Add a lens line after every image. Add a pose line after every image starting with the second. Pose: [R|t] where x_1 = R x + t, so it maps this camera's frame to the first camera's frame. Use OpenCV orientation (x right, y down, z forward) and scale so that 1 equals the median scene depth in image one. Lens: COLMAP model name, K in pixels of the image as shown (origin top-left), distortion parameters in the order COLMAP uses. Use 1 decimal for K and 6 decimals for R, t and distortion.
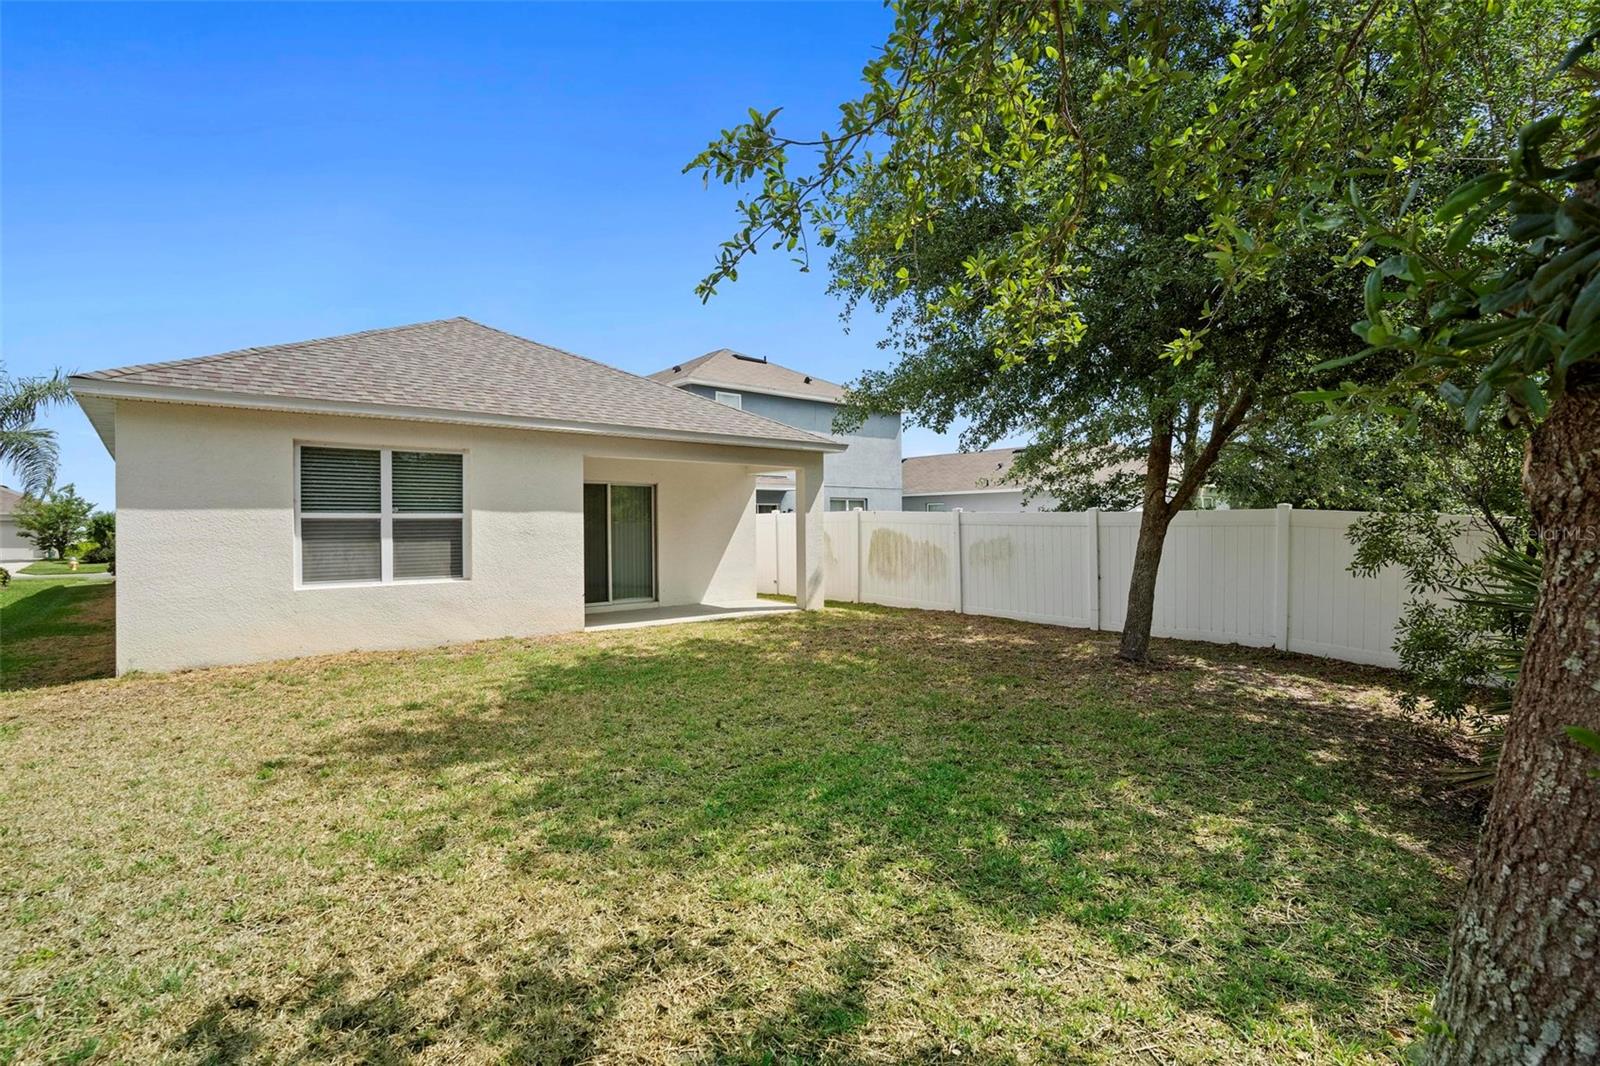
lens RADIAL K [[746.2, 0, 800.1], [0, 746.2, 522.2], [0, 0, 1]] dist [-0.055403, 0.012948]
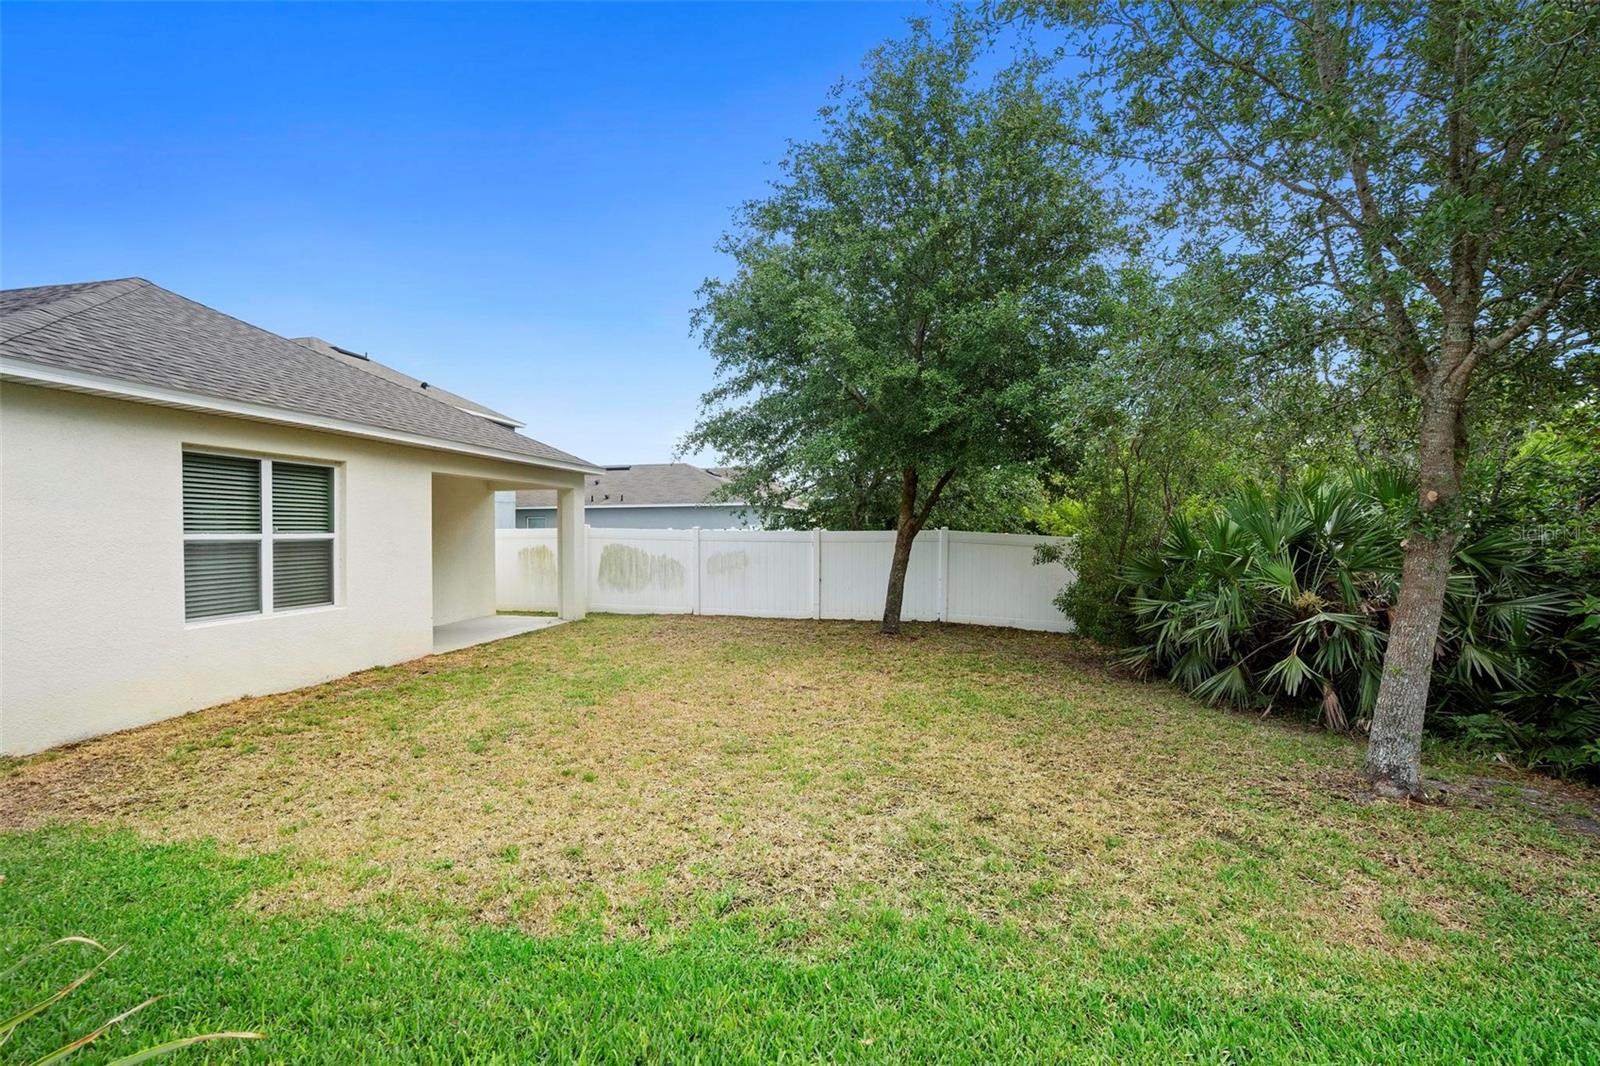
lens RADIAL K [[745.3, 0, 800.0], [0, 745.3, 533.0], [0, 0, 1]] dist [-0.053913, 0.000429]
pose [[0.778757, 0.000465, 0.627325, -0.566345], [-0.001055, 0.999999, 0.000569, -0.013555], [-0.627325, -0.001105, 0.778757, -0.041316]]
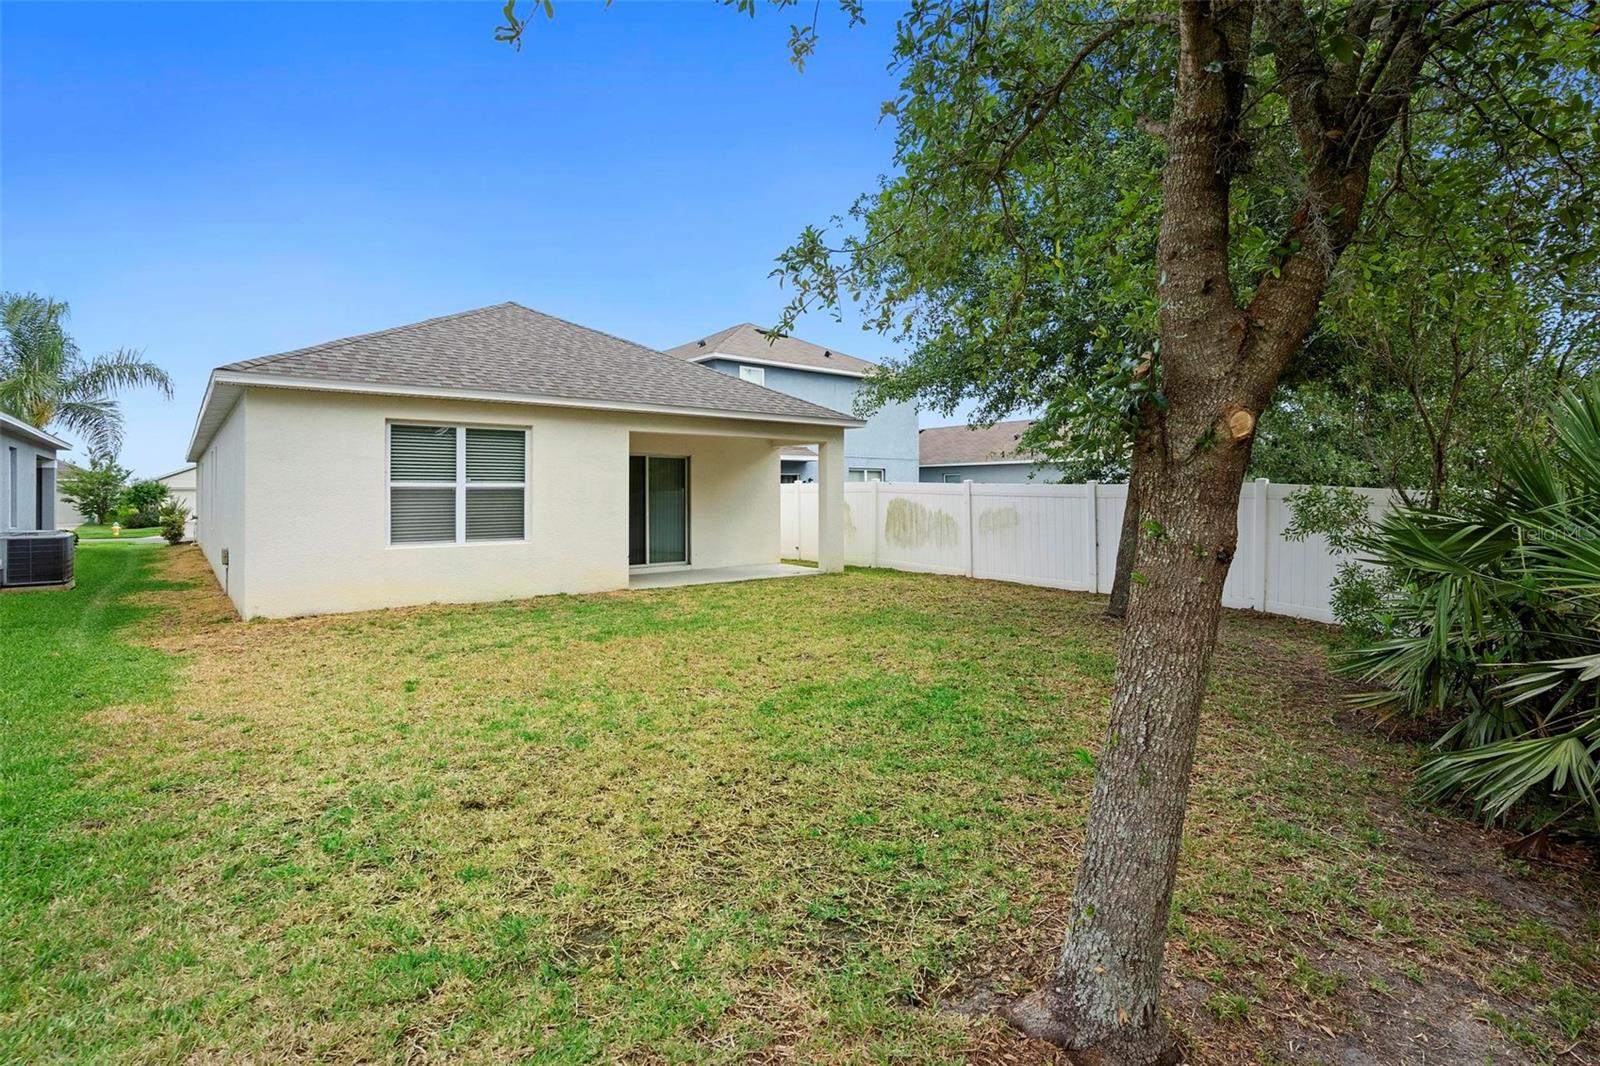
lens RADIAL K [[762.5, 0, 798.1], [0, 762.5, 495.8], [0, 0, 1]] dist [-0.052989, 0.000044]
pose [[0.999678, 0.004988, -0.024877, -0.010276], [-0.004841, 0.999971, 0.005960, -0.001730], [0.024906, -0.005837, 0.999673, -0.144787]]
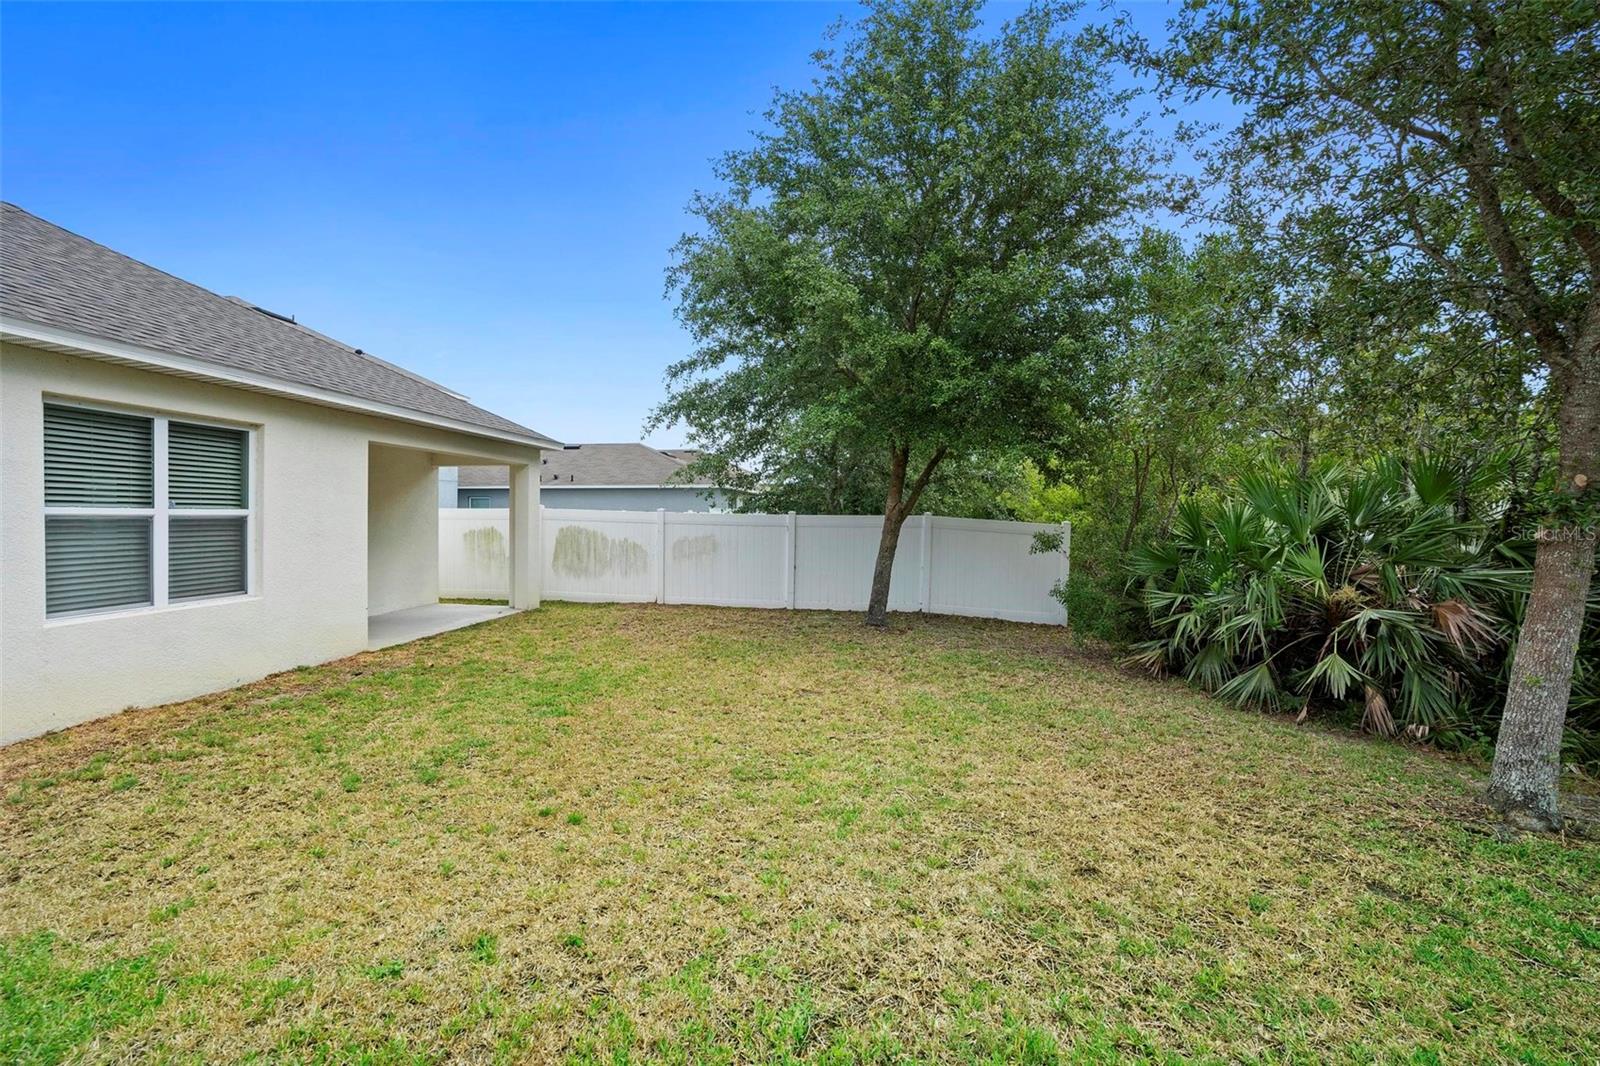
lens RADIAL K [[746.2, 0, 800.1], [0, 746.2, 522.2], [0, 0, 1]] dist [-0.055403, 0.012948]
pose [[0.731076, 0.005997, 0.682270, -0.545243], [-0.013081, 0.999901, 0.005228, -0.010404], [-0.682171, -0.012747, 0.731082, 0.075868]]
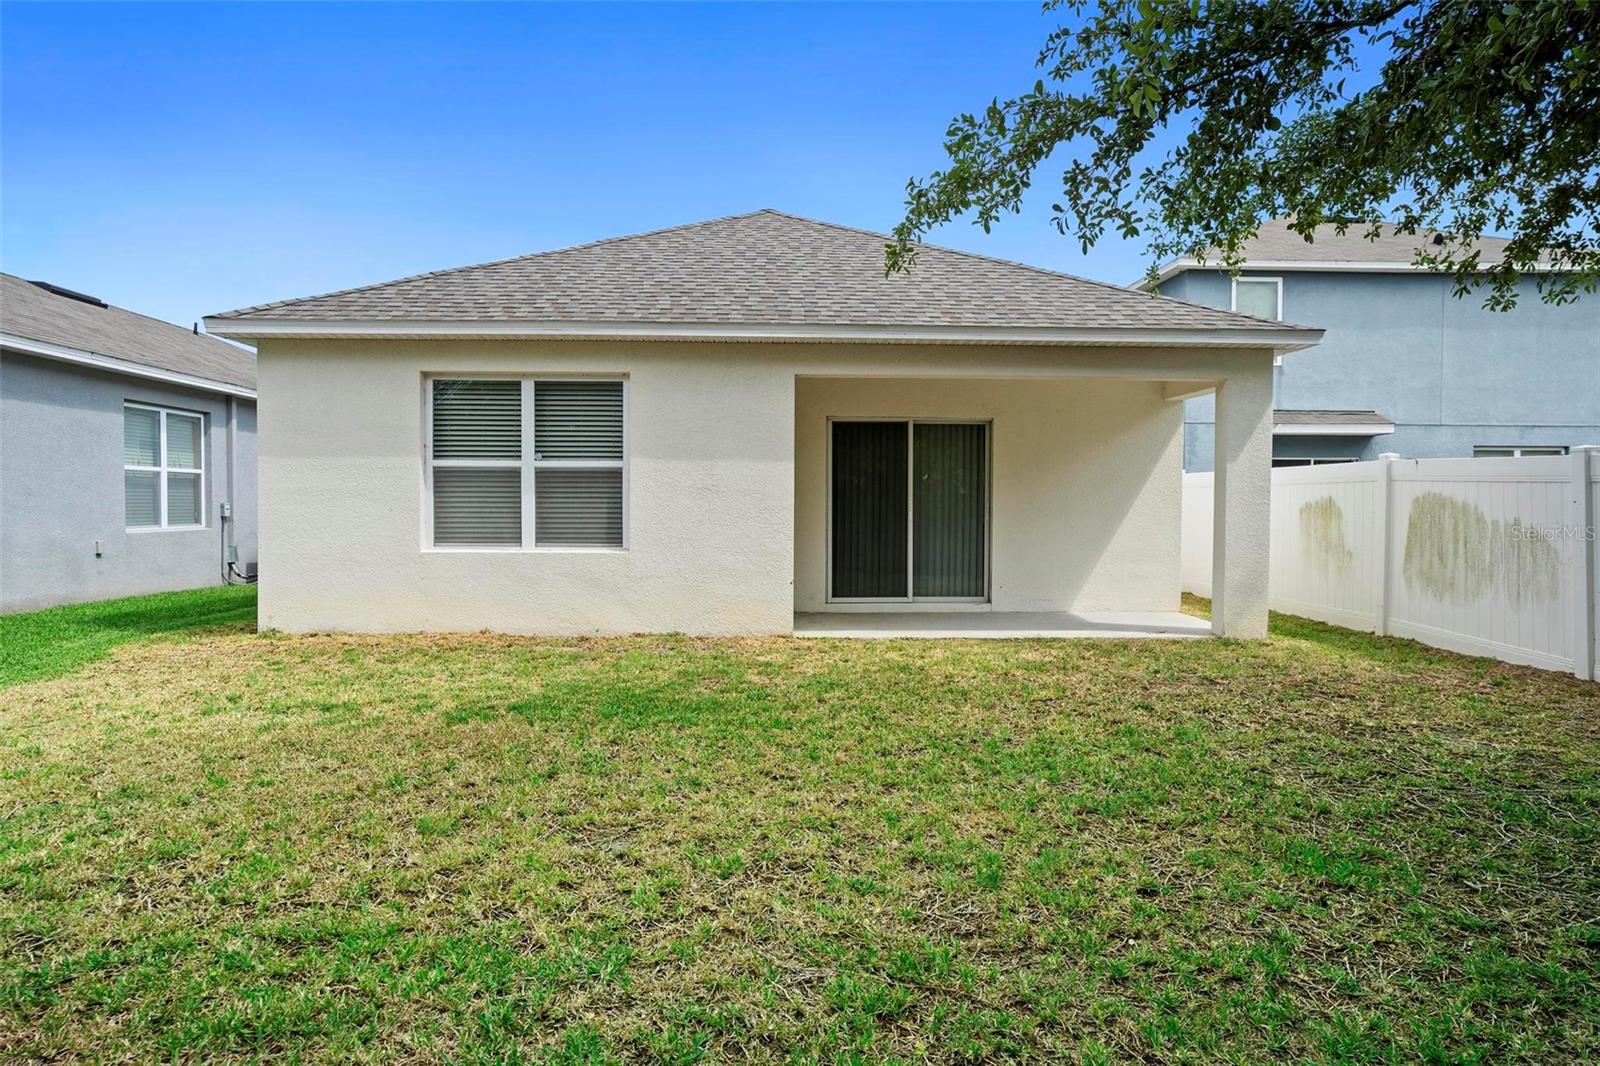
lens RADIAL K [[961.1, 0, 800.0], [0, 961.1, 533.0], [0, 0, 1]] dist [-0.013310, 0.000181]
pose [[0.770160, 0.030012, -0.637144, 0.299248], [-0.008036, 0.999270, 0.037356, 0.022559], [0.637800, -0.023650, 0.769839, 0.364706]]
